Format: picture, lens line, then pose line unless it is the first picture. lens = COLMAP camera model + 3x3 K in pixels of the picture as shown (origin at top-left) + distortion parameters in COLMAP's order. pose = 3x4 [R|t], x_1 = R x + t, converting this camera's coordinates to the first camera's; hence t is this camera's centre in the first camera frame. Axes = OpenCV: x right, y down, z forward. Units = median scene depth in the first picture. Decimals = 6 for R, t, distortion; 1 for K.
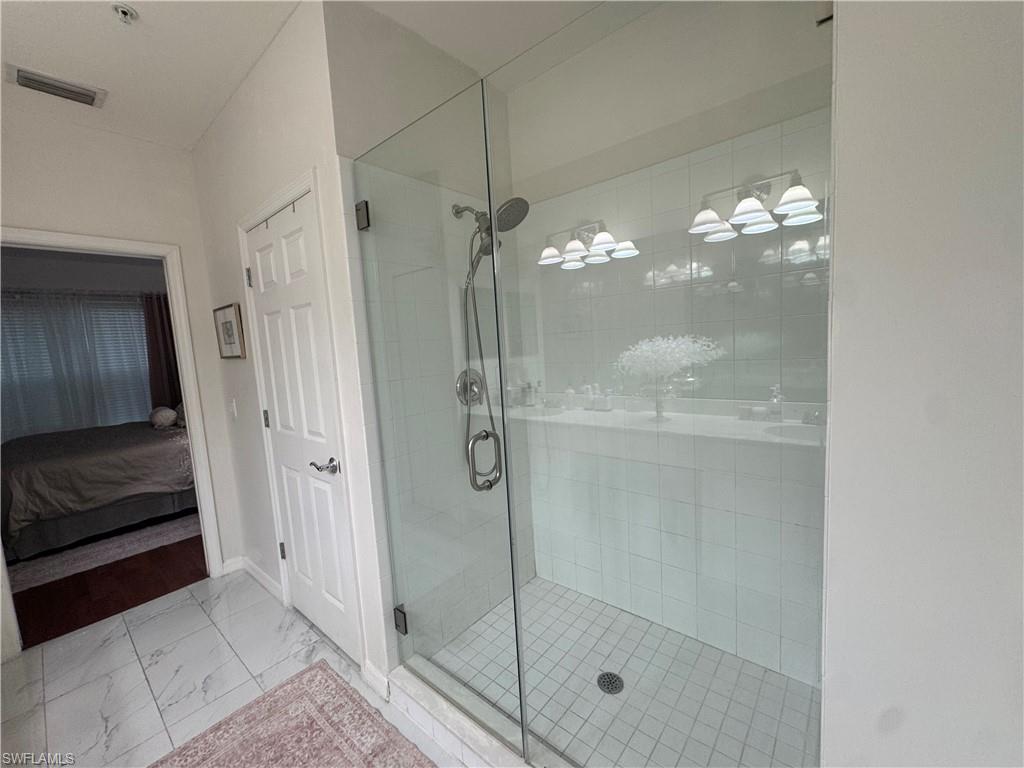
lens RADIAL K [[406.5, 0, 513.3], [0, 406.5, 382.4], [0, 0, 1]] dist [-0.001464, -0.000279]
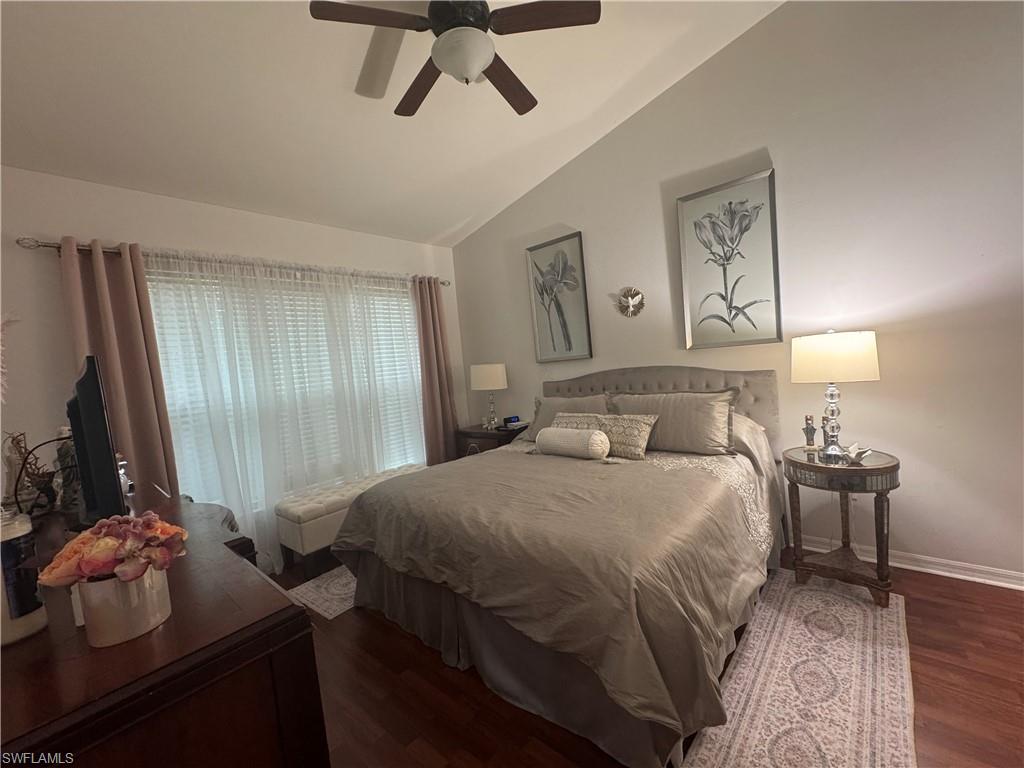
lens RADIAL K [[406.5, 0, 513.3], [0, 406.5, 382.4], [0, 0, 1]] dist [-0.001464, -0.000279]
pose [[0.998887, -0.034111, -0.032579, -0.788418], [0.032519, 0.998307, -0.048226, 0.015764], [0.034169, 0.047113, 0.998305, 0.302702]]
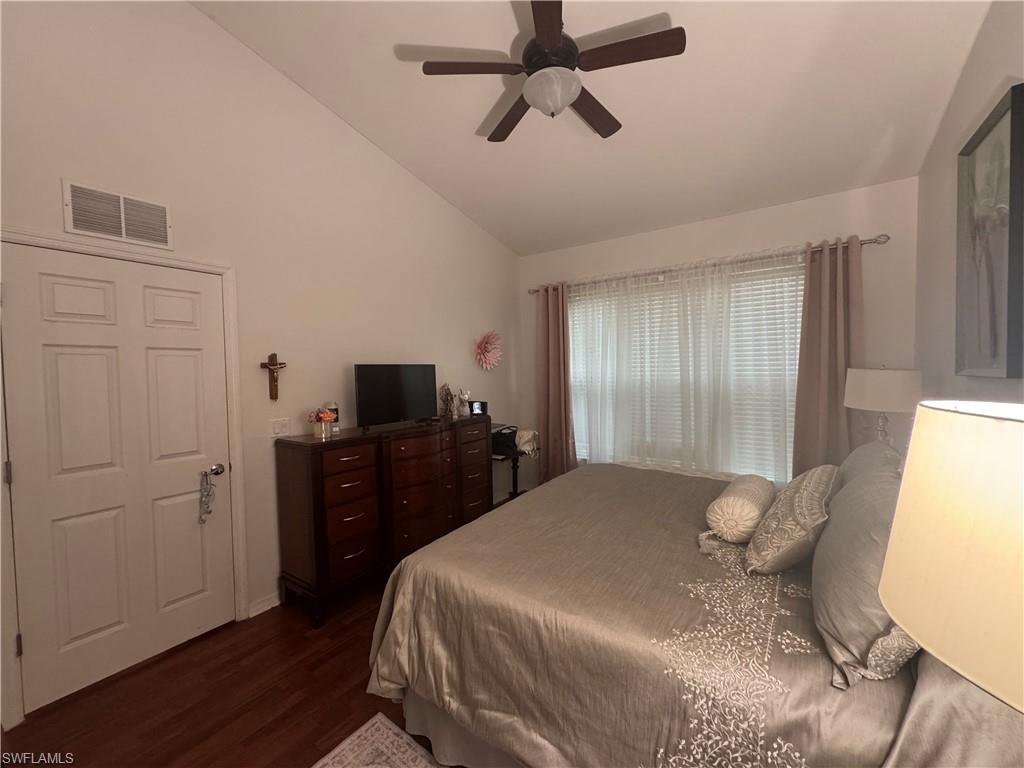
lens RADIAL K [[406.5, 0, 513.3], [0, 406.5, 382.4], [0, 0, 1]] dist [-0.001464, -0.000279]
pose [[0.091845, 0.093120, -0.991410, -0.407792], [-0.089153, 0.992388, 0.084953, -0.046322], [0.991774, 0.080585, 0.099448, 0.605728]]
